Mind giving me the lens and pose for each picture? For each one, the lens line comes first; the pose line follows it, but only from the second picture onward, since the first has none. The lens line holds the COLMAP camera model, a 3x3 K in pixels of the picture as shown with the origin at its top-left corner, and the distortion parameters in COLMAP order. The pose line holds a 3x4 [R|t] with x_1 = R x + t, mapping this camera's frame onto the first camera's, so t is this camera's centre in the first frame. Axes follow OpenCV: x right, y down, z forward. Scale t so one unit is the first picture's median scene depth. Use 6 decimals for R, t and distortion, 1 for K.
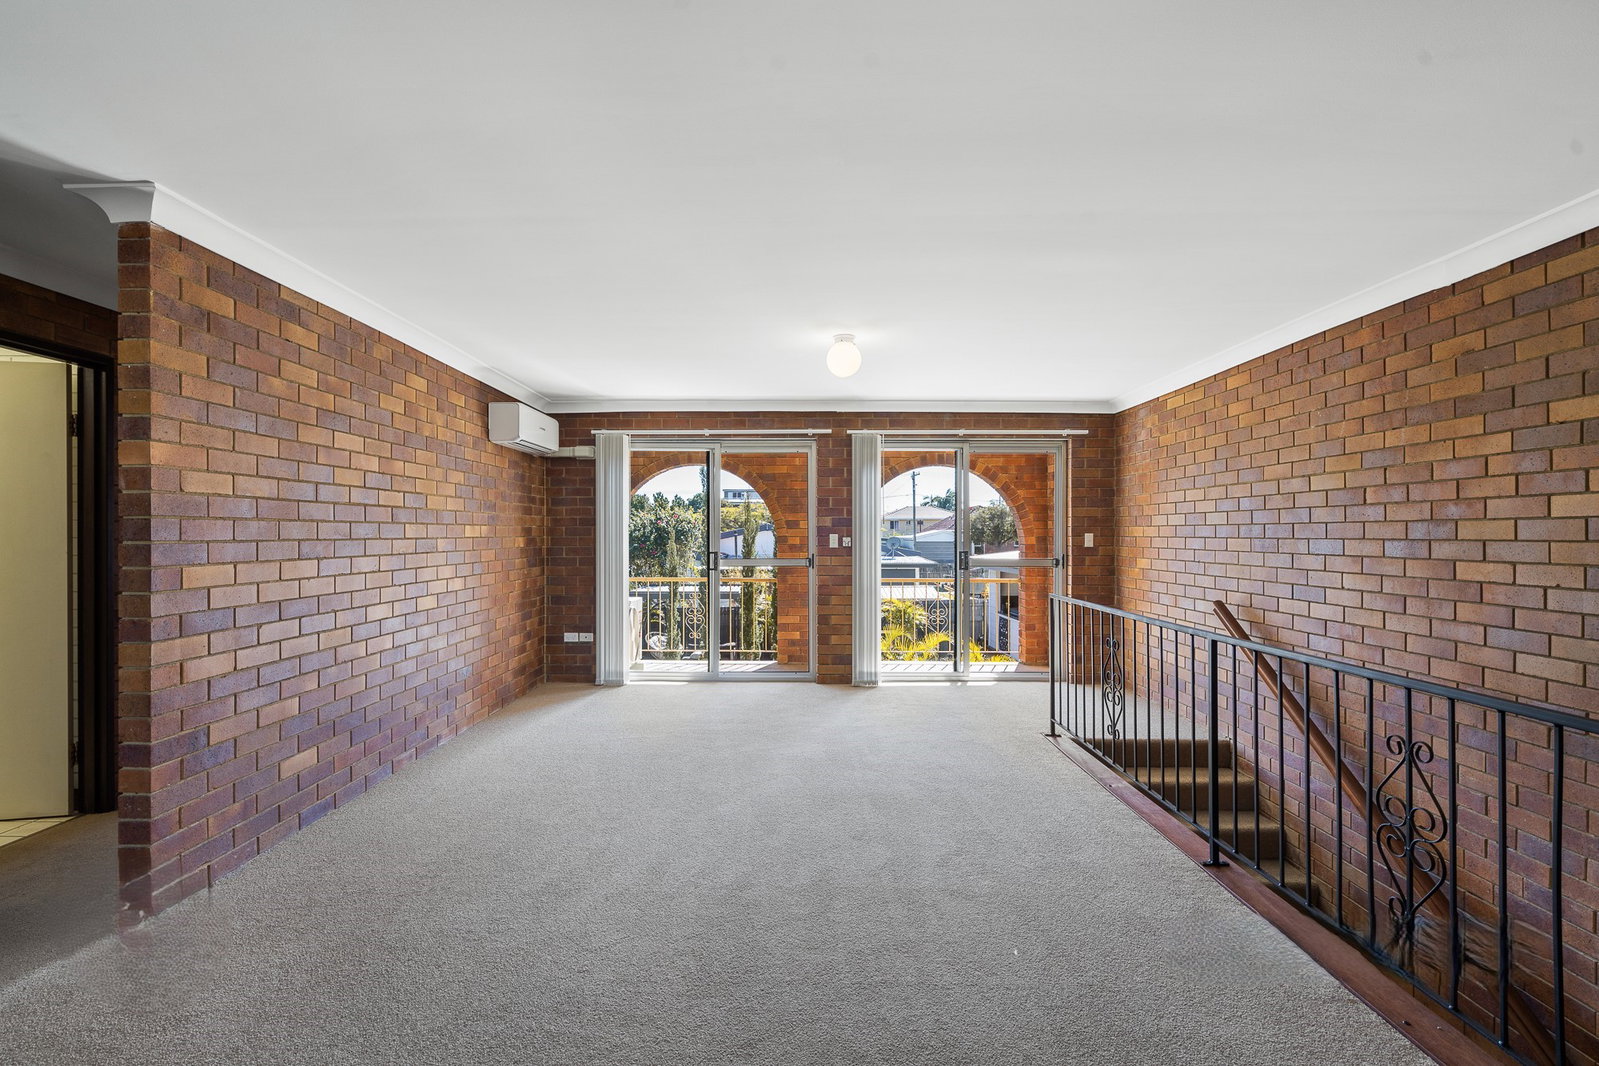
lens RADIAL K [[729.6, 0, 770.4], [0, 729.6, 535.2], [0, 0, 1]] dist [-0.002580, 0.001599]
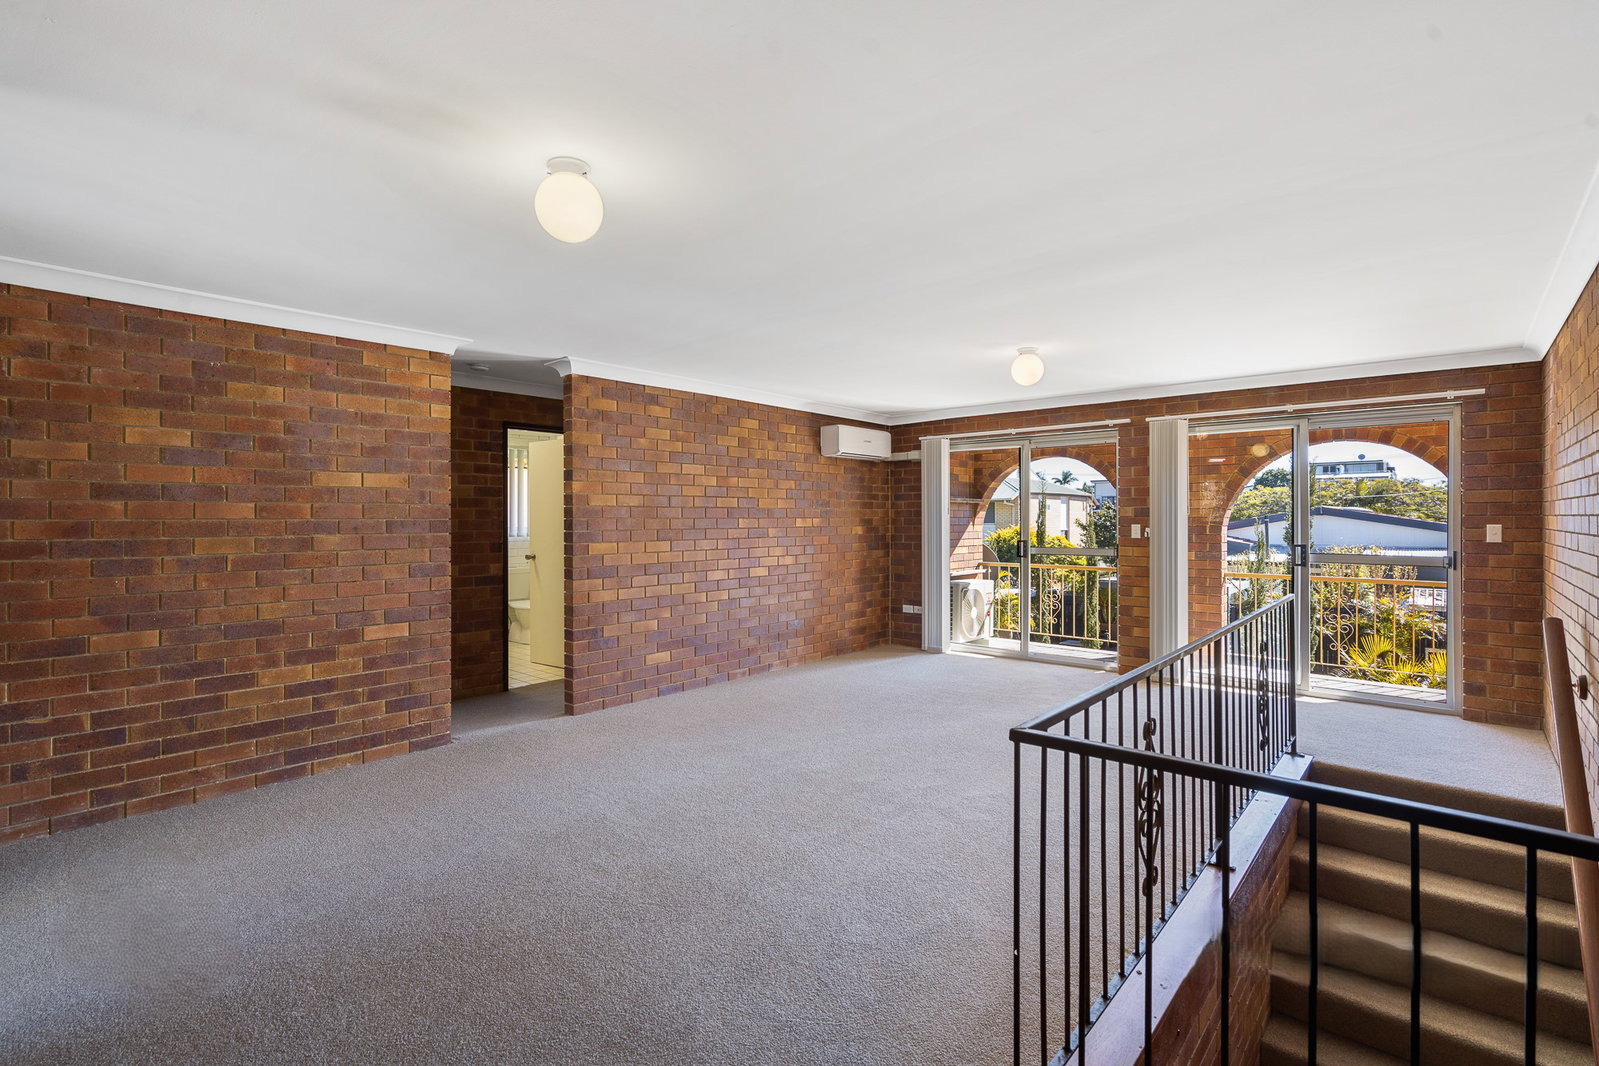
lens RADIAL K [[729.6, 0, 763.2], [0, 729.6, 518.7], [0, 0, 1]] dist [-0.002580, 0.001599]
pose [[0.746863, -0.002577, -0.664972, 0.425869], [0.001560, 0.999997, -0.002123, -0.009191], [0.664976, 0.000548, 0.746865, -0.078561]]
